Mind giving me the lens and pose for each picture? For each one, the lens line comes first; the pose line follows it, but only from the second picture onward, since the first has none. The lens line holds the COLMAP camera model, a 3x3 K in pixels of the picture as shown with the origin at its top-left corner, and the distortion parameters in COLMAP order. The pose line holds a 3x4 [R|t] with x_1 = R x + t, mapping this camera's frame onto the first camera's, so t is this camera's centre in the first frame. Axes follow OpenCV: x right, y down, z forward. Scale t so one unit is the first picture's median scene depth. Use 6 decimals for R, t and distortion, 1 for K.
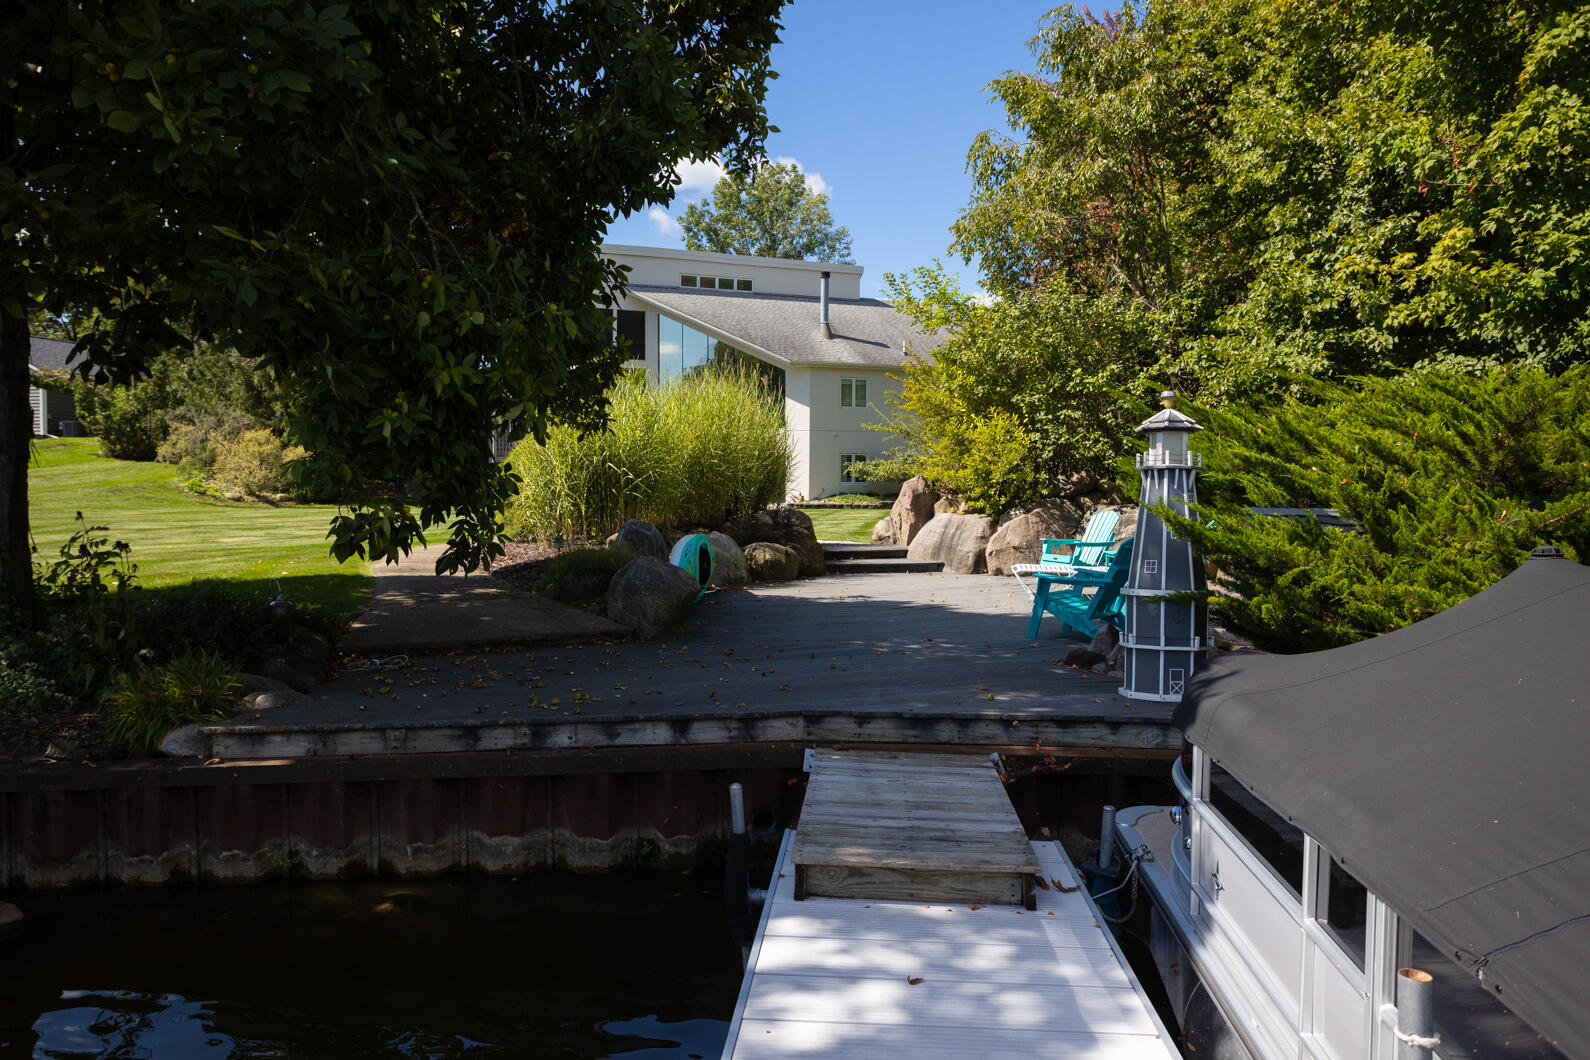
lens RADIAL K [[1191.2, 0, 795.7], [0, 1191.2, 531.8], [0, 0, 1]] dist [0.003825, 0.000769]
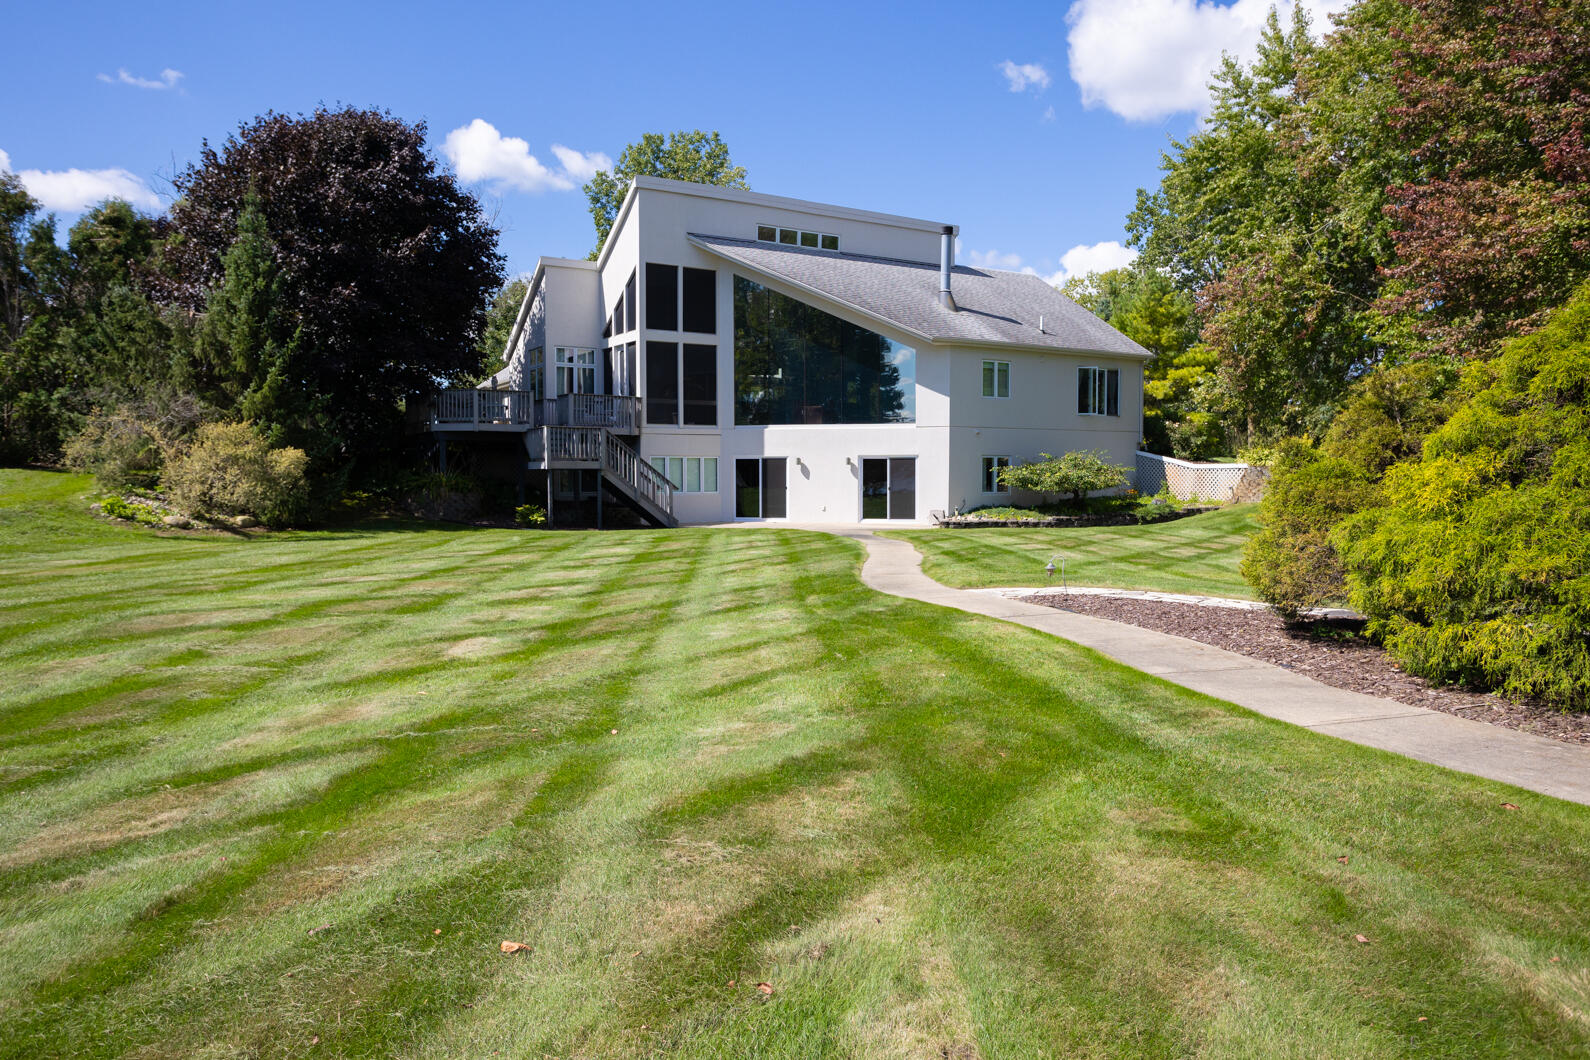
lens RADIAL K [[1149.3, 0, 795.1], [0, 1149.3, 528.5], [0, 0, 1]] dist [-0.005241, -0.001191]
pose [[0.983650, -0.011813, 0.179704, -0.223735], [0.010926, 0.999923, 0.005929, -0.023607], [-0.179760, -0.003869, 0.983703, 0.275384]]
